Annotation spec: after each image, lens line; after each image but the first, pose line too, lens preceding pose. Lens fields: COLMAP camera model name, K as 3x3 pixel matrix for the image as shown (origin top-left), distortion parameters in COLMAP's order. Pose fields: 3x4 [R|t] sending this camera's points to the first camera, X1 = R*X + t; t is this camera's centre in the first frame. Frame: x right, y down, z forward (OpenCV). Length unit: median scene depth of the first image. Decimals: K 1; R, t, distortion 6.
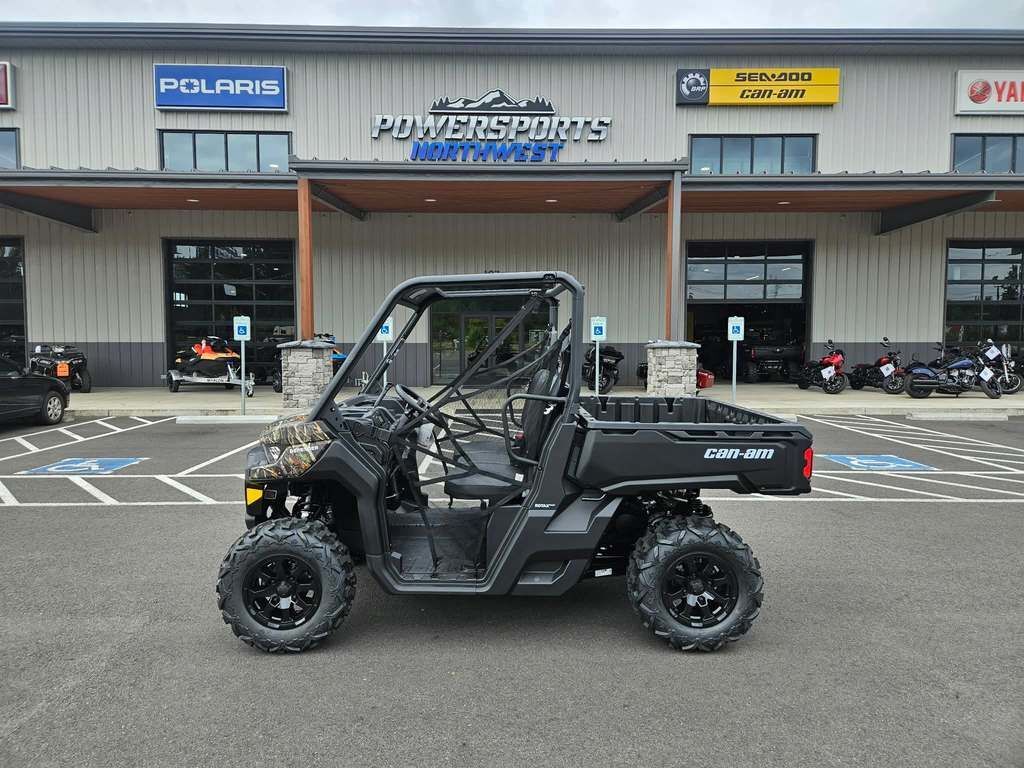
lens RADIAL K [[699.9, 0, 513.5], [0, 699.9, 383.9], [0, 0, 1]] dist [0.031371, -0.040498]
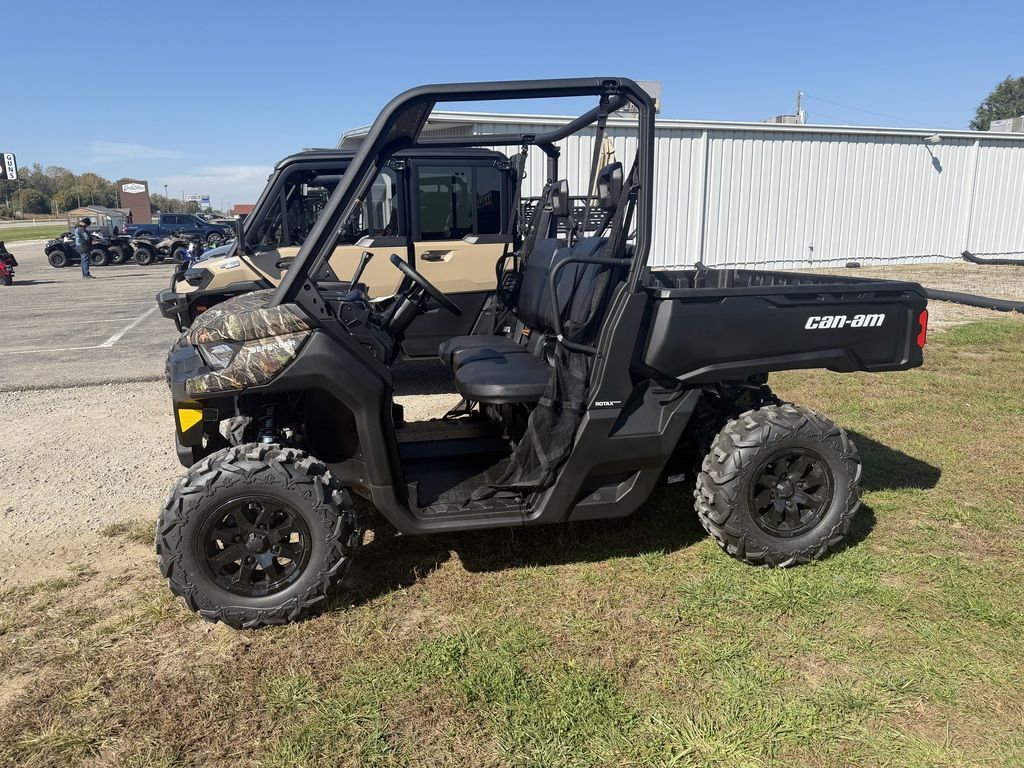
lens RADIAL K [[699.9, 0, 512.8], [0, 699.9, 386.4], [0, 0, 1]] dist [0.031371, -0.040498]
pose [[0.984439, -0.060984, 0.164803, -0.180872], [0.040942, 0.991638, 0.122386, 0.058864], [-0.170888, -0.113734, 0.978704, 0.276427]]
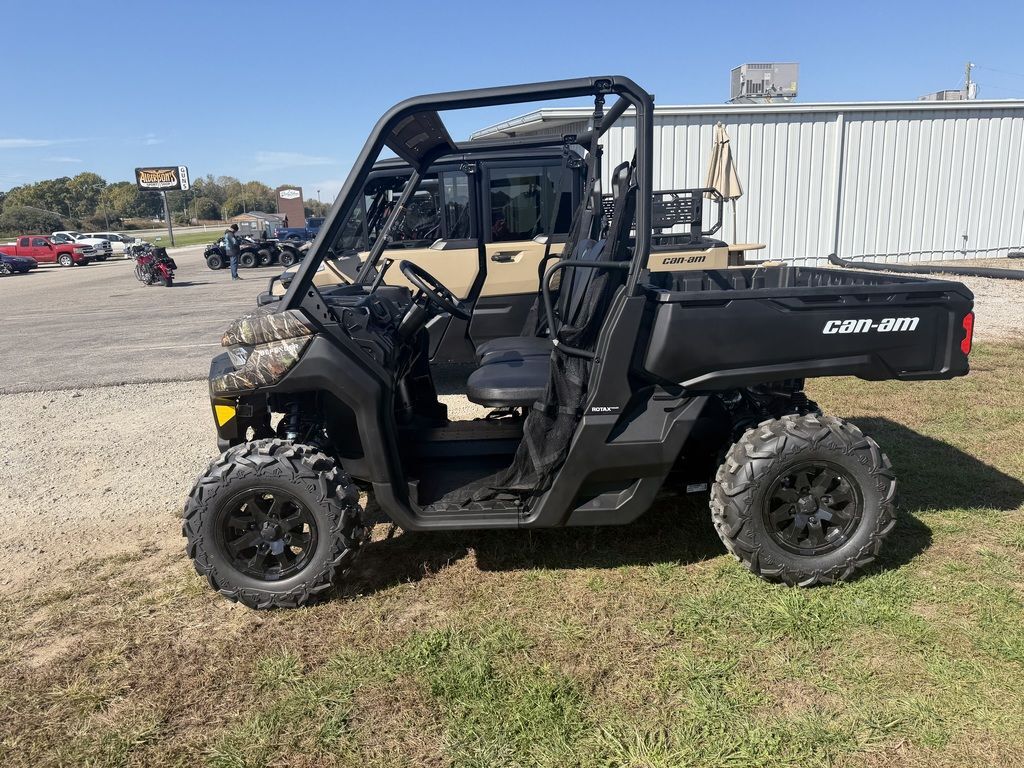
lens RADIAL K [[699.9, 0, 513.1], [0, 699.9, 391.9], [0, 0, 1]] dist [0.031371, -0.040498]
pose [[0.998811, -0.045226, -0.018202, -0.039148], [0.047176, 0.990784, 0.126972, 0.056510], [0.012291, -0.127680, 0.991739, 0.259353]]
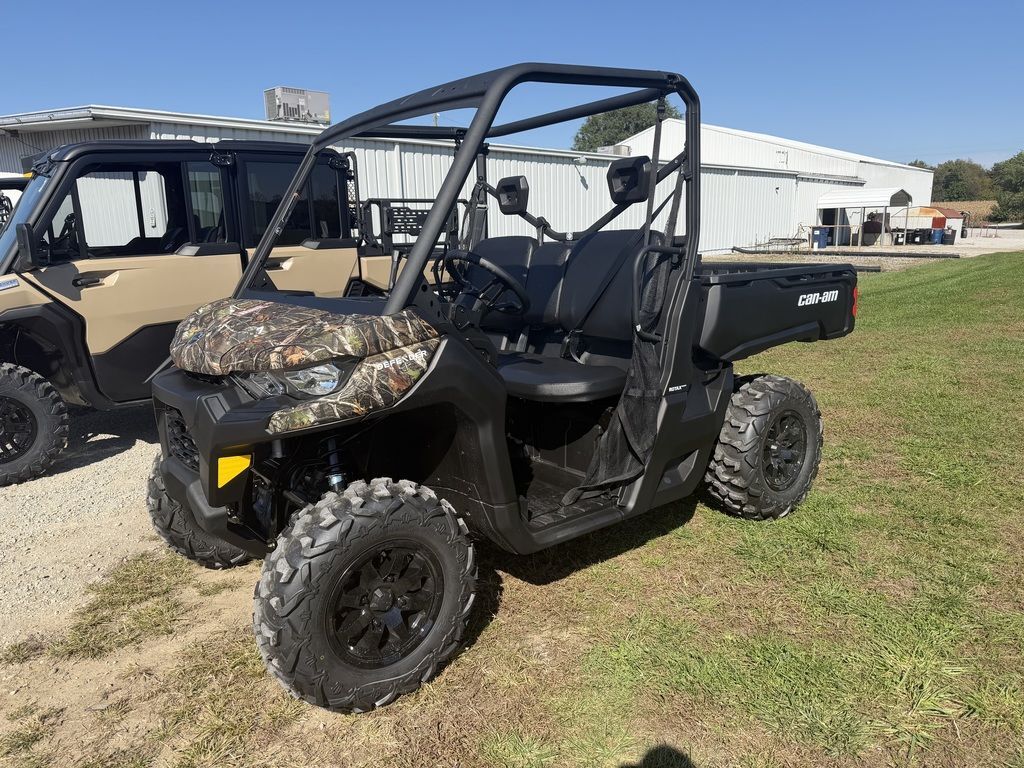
lens RADIAL K [[699.9, 0, 511.2], [0, 699.9, 391.8], [0, 0, 1]] dist [0.031371, -0.040498]
pose [[0.798463, -0.163921, 0.579298, -0.561846], [0.097973, 0.984772, 0.143617, 0.047063], [-0.594018, -0.057917, 0.802364, 0.478794]]
